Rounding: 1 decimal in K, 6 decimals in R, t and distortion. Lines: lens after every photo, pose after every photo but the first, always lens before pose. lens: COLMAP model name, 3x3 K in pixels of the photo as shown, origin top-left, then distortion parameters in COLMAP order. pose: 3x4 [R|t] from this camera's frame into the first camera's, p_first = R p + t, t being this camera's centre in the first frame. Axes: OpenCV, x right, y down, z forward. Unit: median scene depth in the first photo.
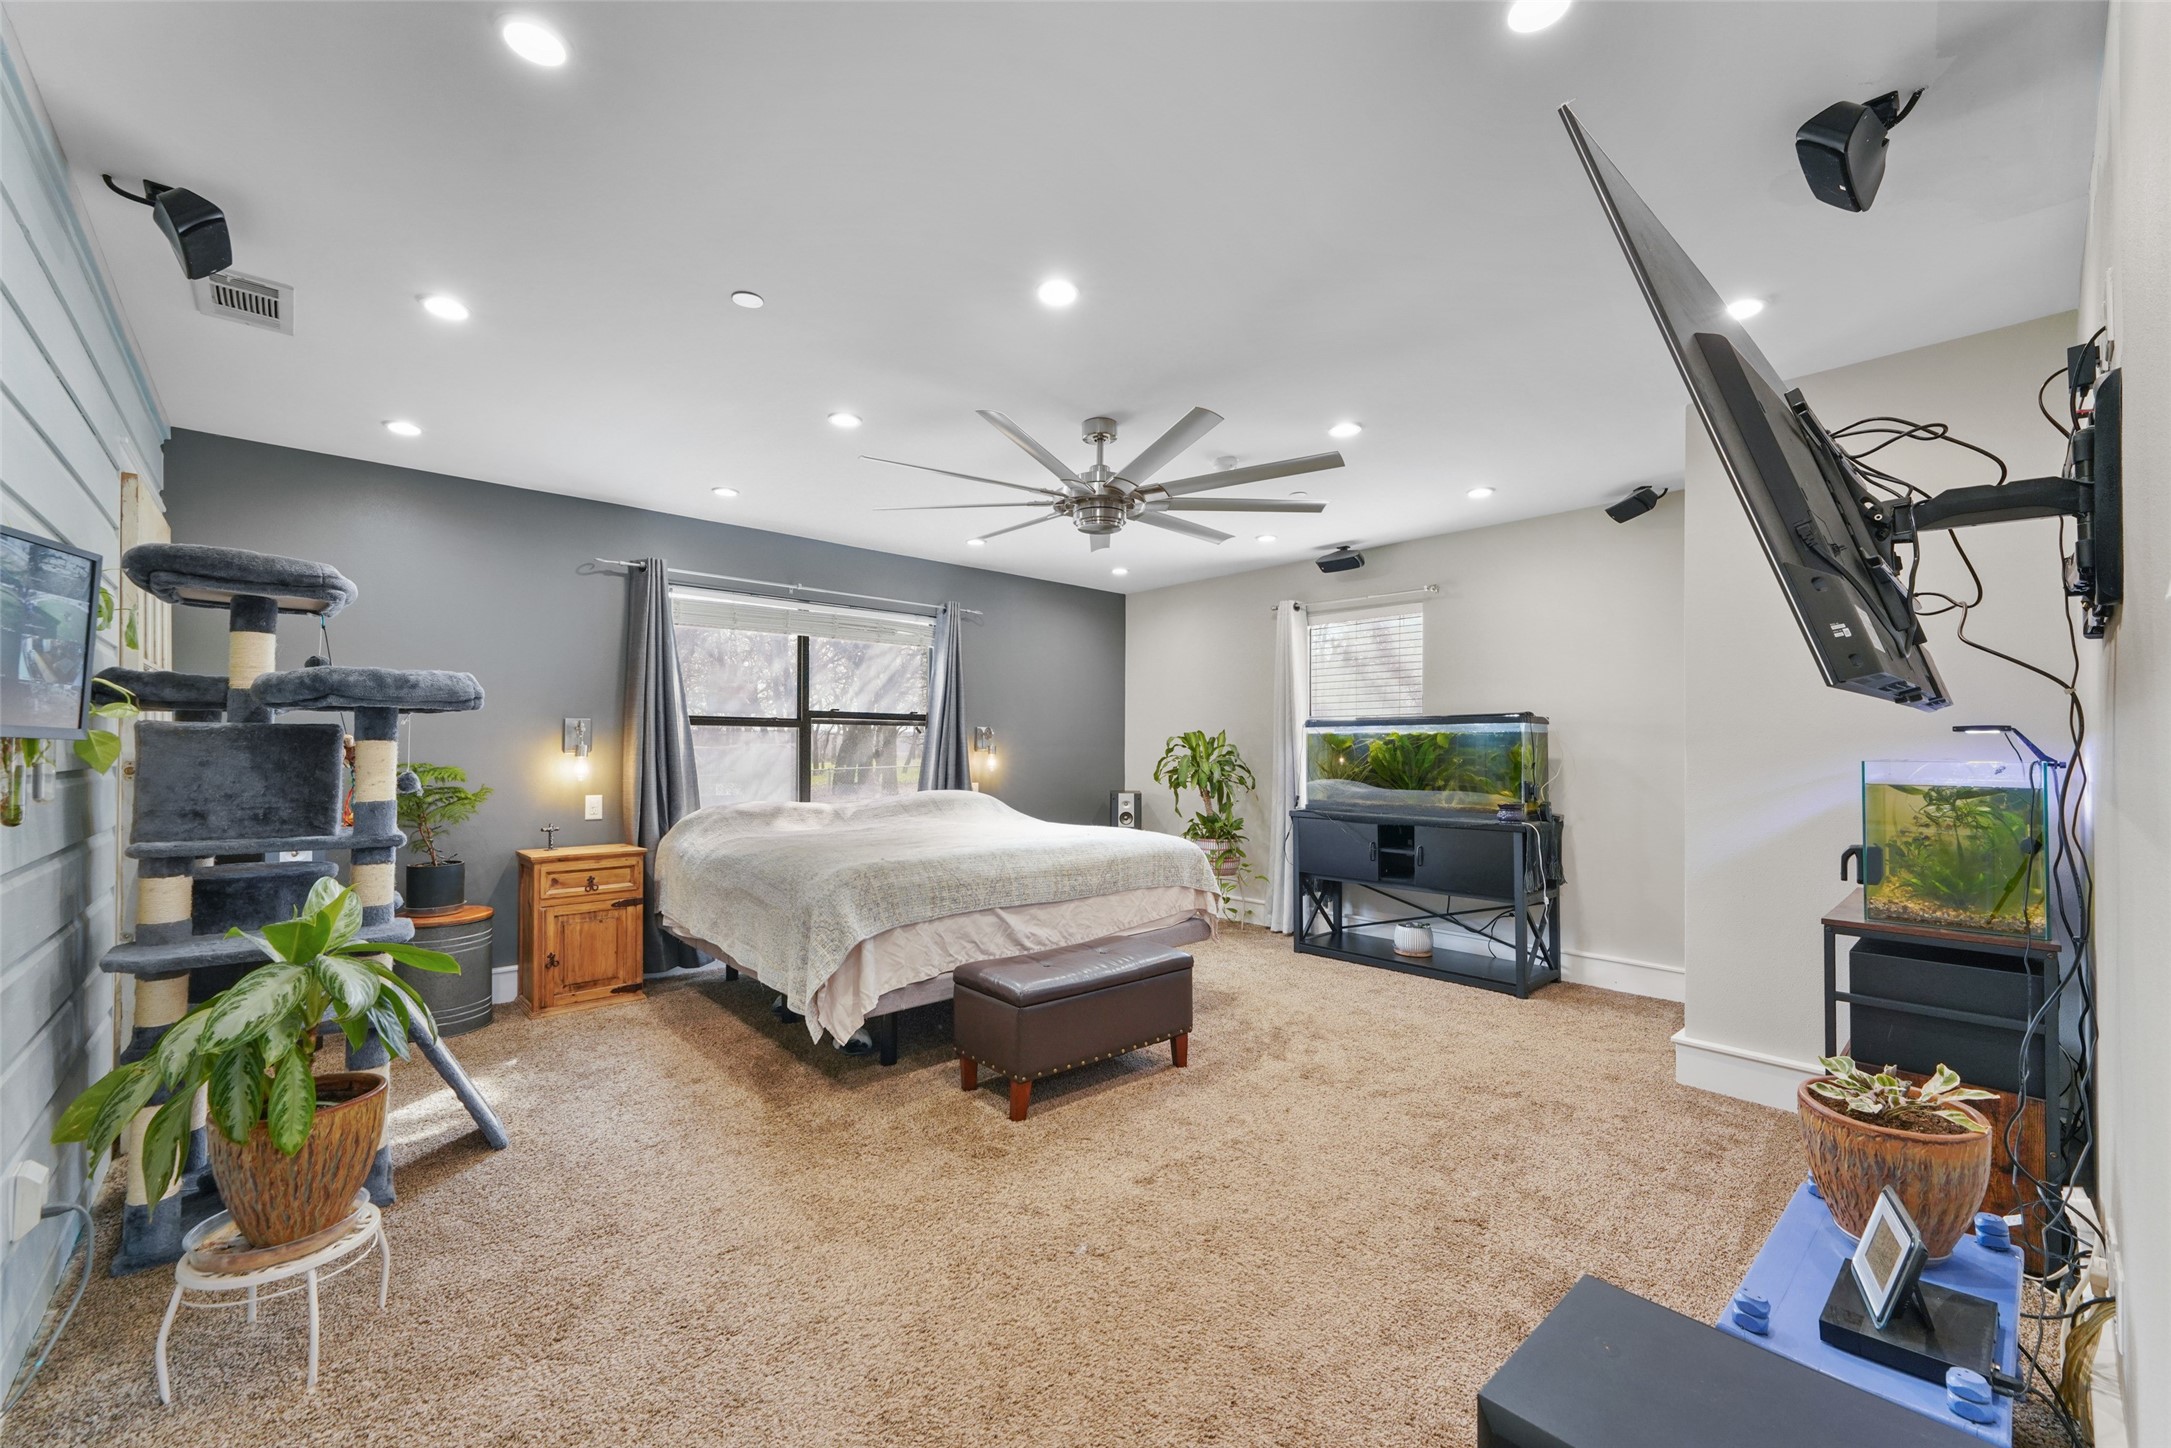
lens RADIAL K [[865.6, 0, 1084.8], [0, 865.6, 729.4], [0, 0, 1]] dist [0.008539, -0.000961]
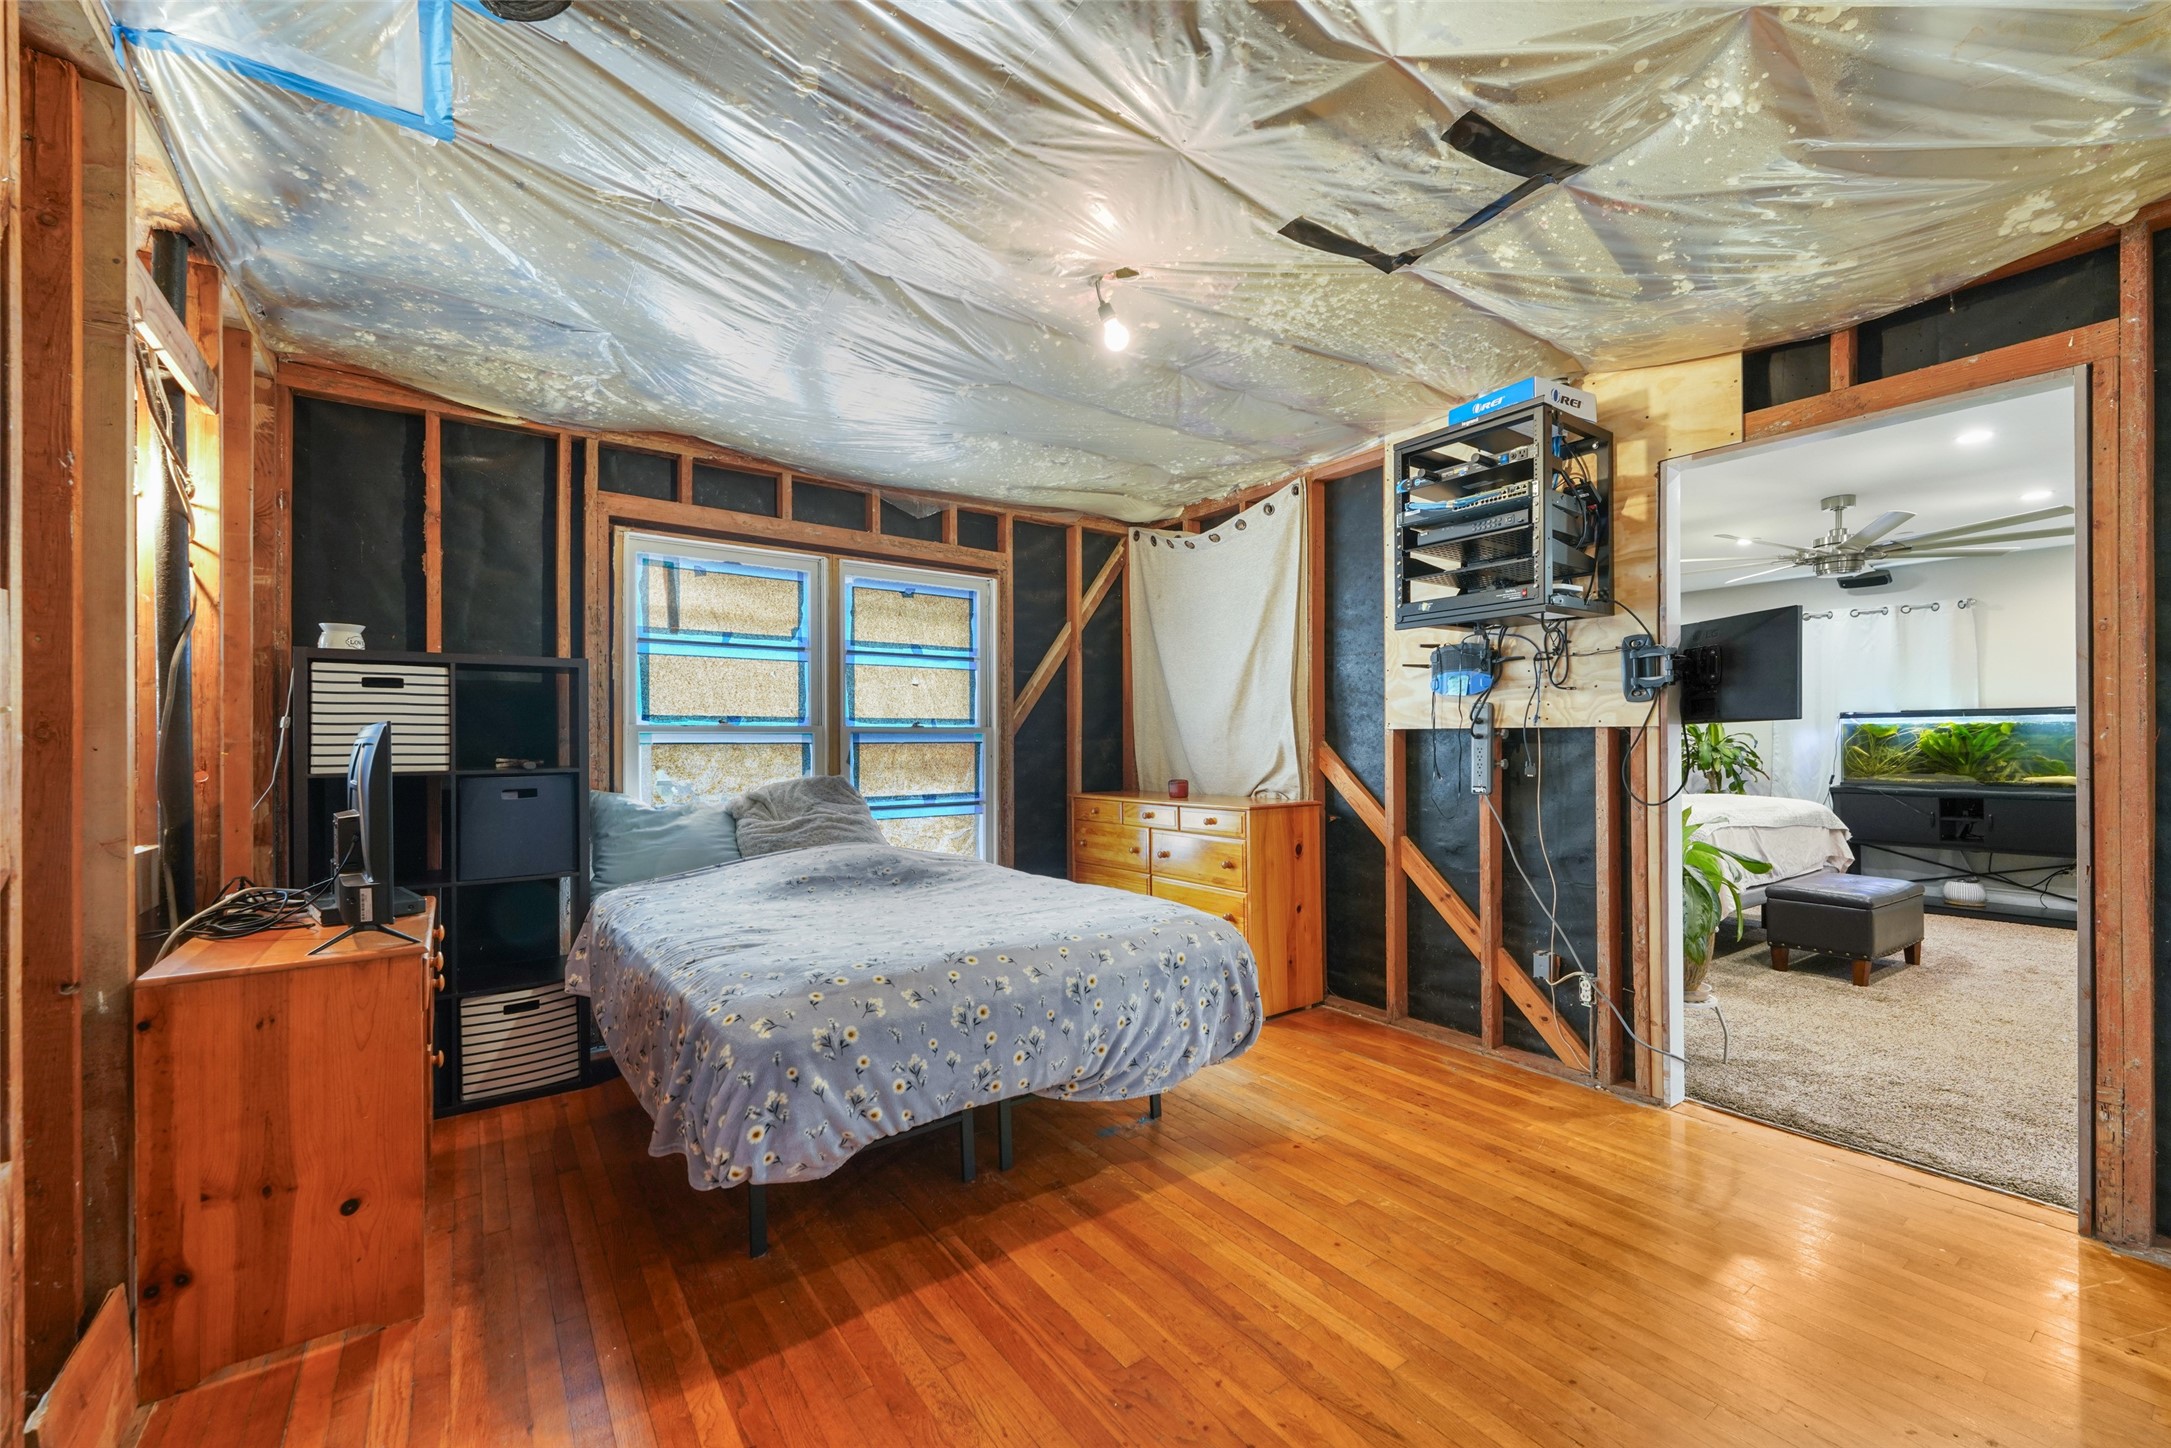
lens RADIAL K [[865.6, 0, 1082.9], [0, 865.6, 731.9], [0, 0, 1]] dist [0.008539, -0.000961]
pose [[0.993153, -0.005058, -0.116712, -0.711642], [0.006456, 0.999912, 0.011600, -0.005598], [0.116643, -0.012274, 0.993098, -0.354920]]
